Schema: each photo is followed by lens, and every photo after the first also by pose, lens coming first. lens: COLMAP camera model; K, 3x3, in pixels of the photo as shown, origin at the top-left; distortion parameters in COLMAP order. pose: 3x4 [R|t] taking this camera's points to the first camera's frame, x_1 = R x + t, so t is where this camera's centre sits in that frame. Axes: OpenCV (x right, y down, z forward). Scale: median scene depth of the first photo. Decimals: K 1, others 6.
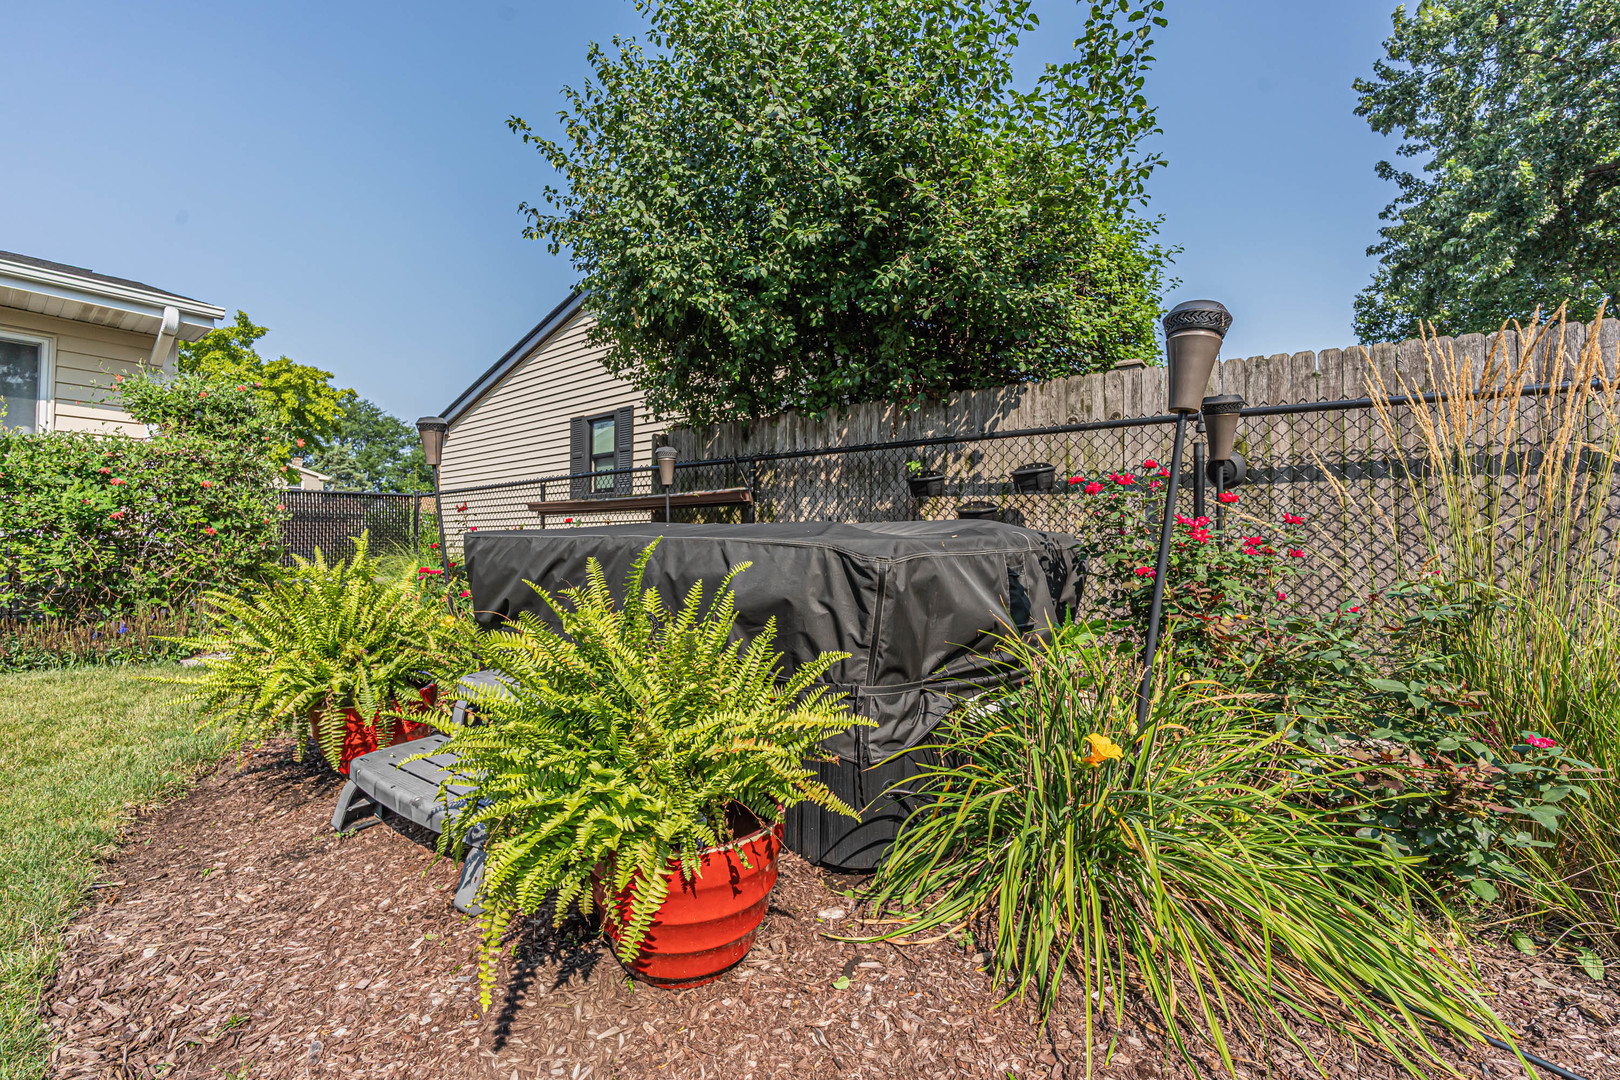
lens RADIAL K [[715.0, 0, 810.0], [0, 715.0, 540.0], [0, 0, 1]] dist [-0.000910, -0.000158]
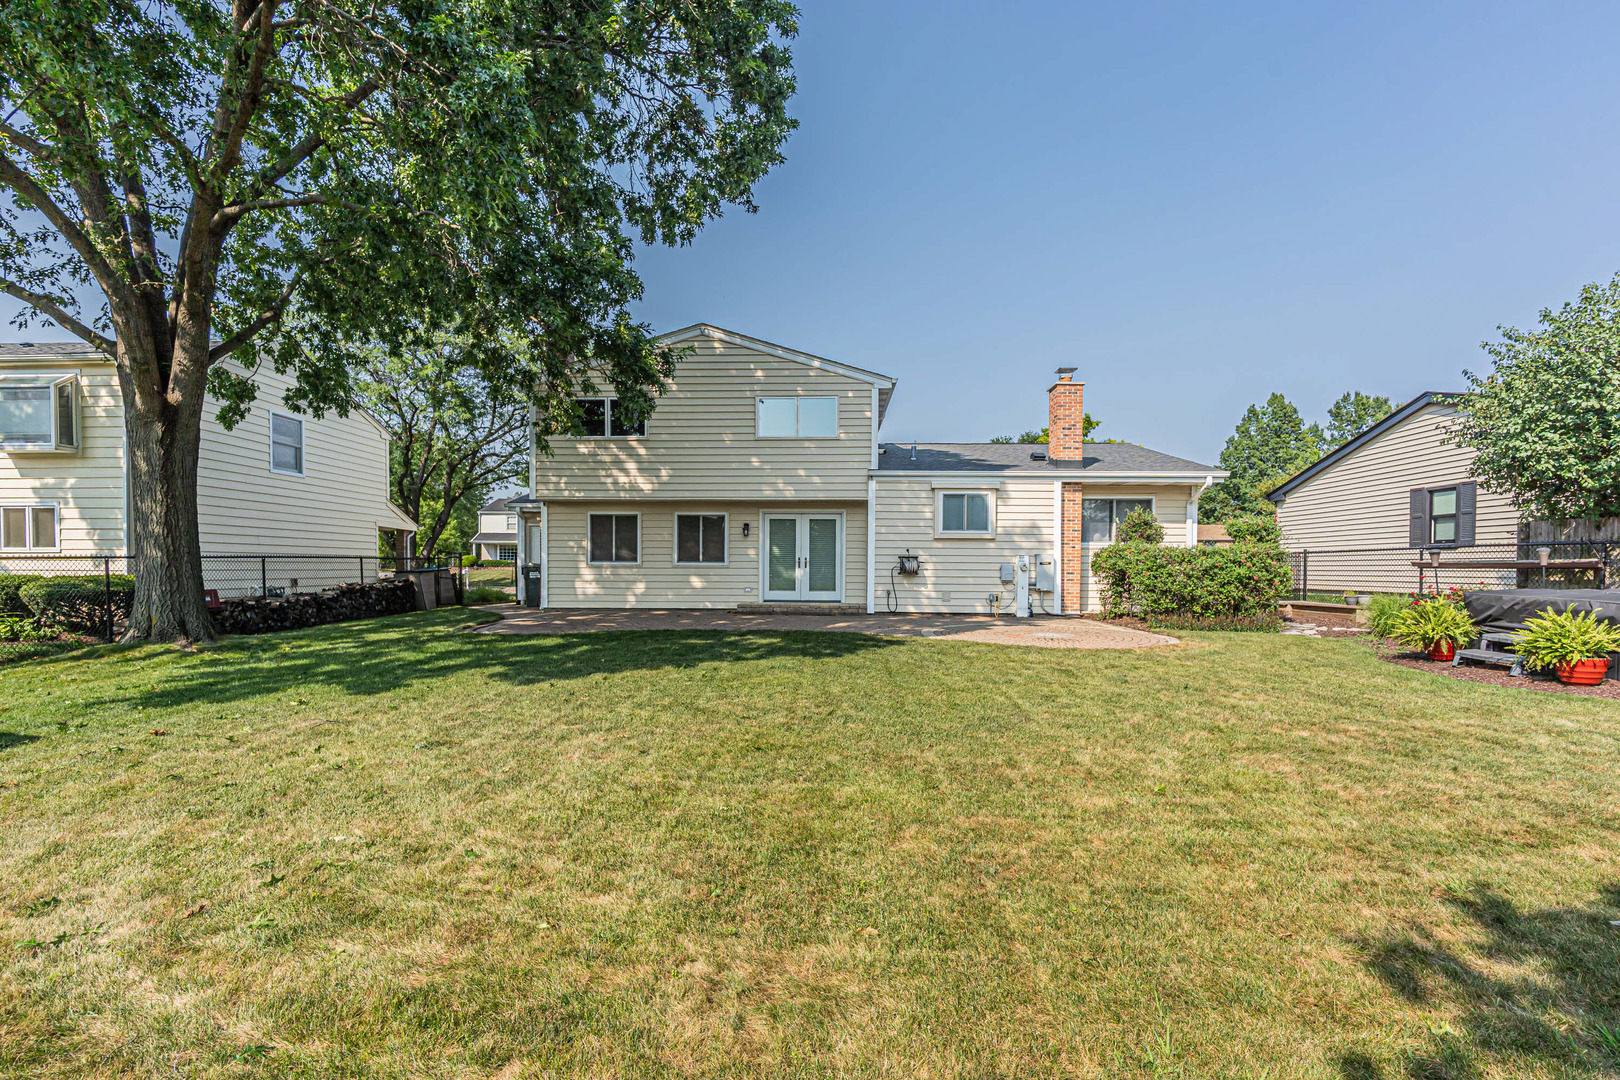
lens RADIAL K [[705.8, 0, 807.6], [0, 705.8, 576.4], [0, 0, 1]] dist [0.000201, -0.000004]
pose [[0.597057, 0.002570, -0.802195, 0.142895], [0.018019, 0.999700, 0.016614, -0.093302], [0.801997, -0.024374, 0.596831, -1.602687]]
